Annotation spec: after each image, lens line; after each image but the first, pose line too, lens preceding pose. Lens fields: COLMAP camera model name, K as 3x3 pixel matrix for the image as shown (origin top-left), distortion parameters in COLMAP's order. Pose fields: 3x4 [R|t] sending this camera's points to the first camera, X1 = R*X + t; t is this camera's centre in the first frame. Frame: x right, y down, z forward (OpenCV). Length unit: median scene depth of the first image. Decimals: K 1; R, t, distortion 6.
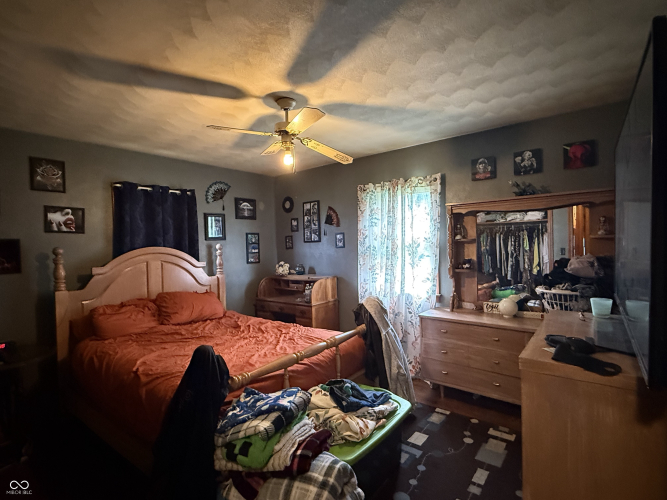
lens RADIAL K [[329.4, 0, 332.9], [0, 329.4, 249.8], [0, 0, 1]] dist [-0.000999, -0.000381]
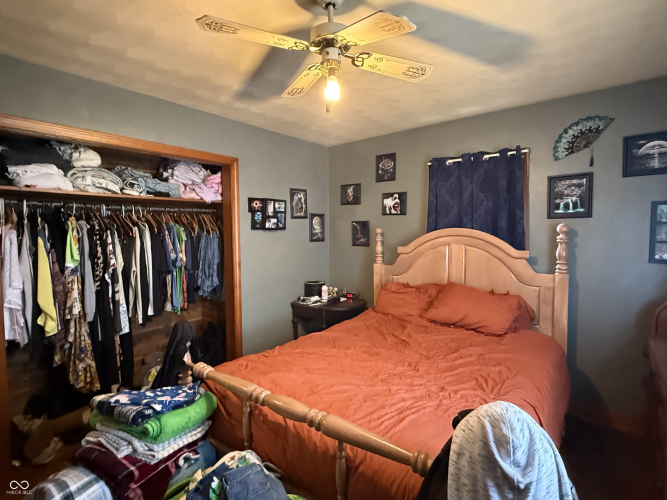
lens RADIAL K [[329.4, 0, 332.8], [0, 329.4, 250.3], [0, 0, 1]] dist [-0.000999, -0.000381]
pose [[0.018203, 0.088833, -0.995880, 0.348516], [-0.006359, 0.996035, 0.088730, -0.028413], [0.999814, 0.004717, 0.018696, 0.743397]]
